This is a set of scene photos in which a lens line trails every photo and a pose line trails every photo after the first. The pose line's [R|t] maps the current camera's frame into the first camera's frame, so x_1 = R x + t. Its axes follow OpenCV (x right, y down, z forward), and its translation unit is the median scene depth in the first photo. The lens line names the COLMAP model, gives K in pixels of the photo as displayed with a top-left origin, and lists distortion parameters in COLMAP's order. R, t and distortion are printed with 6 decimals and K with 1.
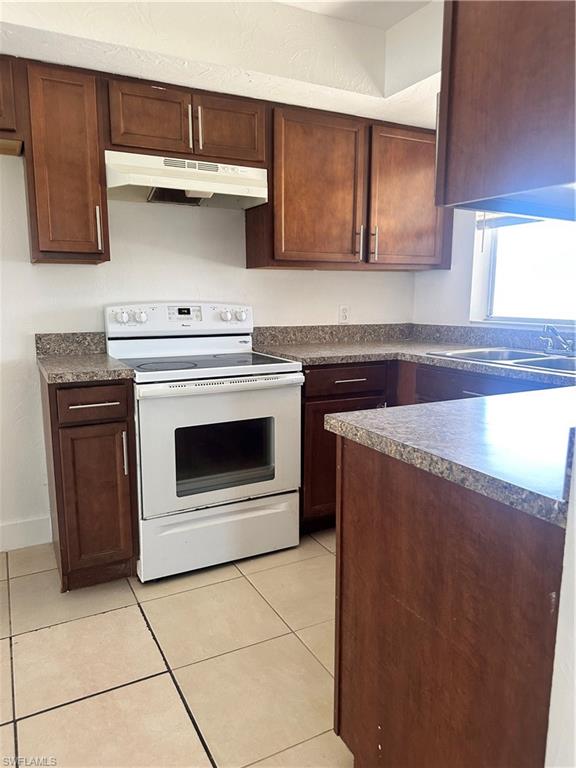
lens RADIAL K [[552.3, 0, 289.7], [0, 552.3, 380.5], [0, 0, 1]] dist [0.056075, -0.062453]
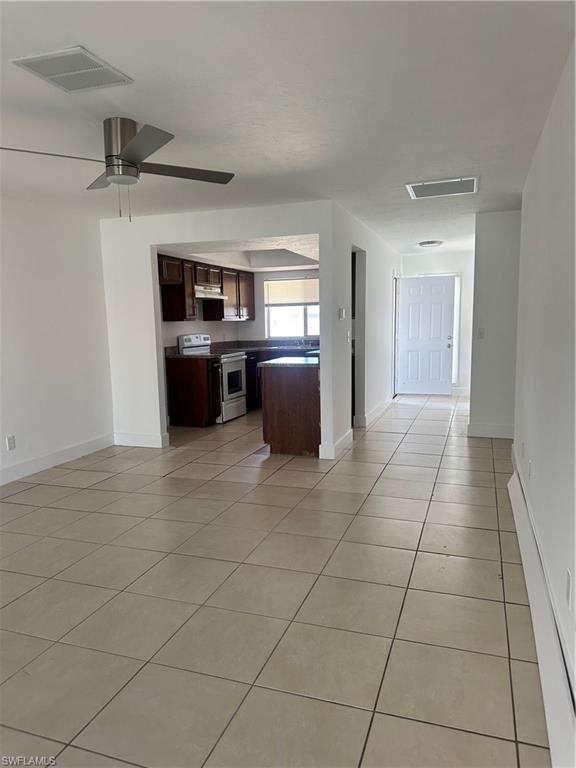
lens RADIAL K [[552.3, 0, 291.9], [0, 552.3, 389.3], [0, 0, 1]] dist [0.056075, -0.062453]
pose [[0.730537, -0.091662, 0.676694, -1.828474], [0.116821, 0.993117, 0.008407, 0.172351], [-0.672807, 0.072910, 0.736217, -1.388676]]
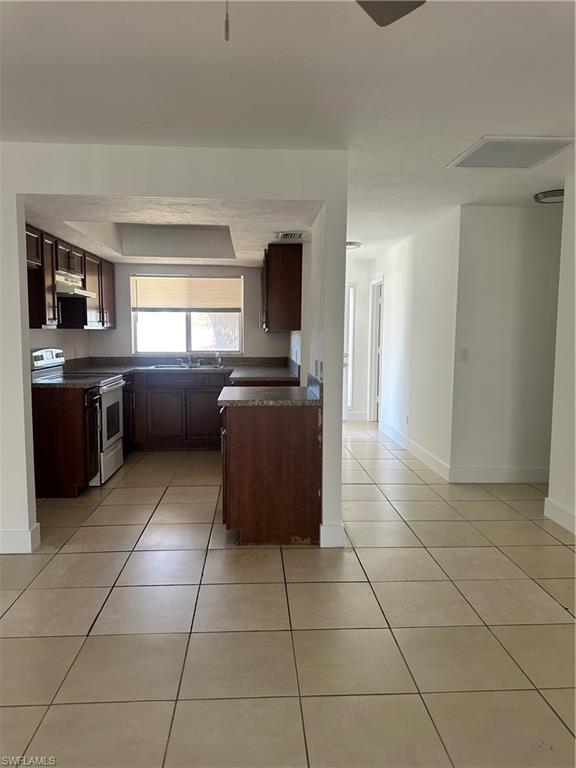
lens RADIAL K [[552.3, 0, 293.9], [0, 552.3, 377.1], [0, 0, 1]] dist [0.056075, -0.062453]
pose [[0.402300, -0.068845, 0.912916, -1.607549], [0.127230, 0.991697, 0.018718, 0.018284], [-0.906624, 0.108620, 0.407719, -0.459825]]
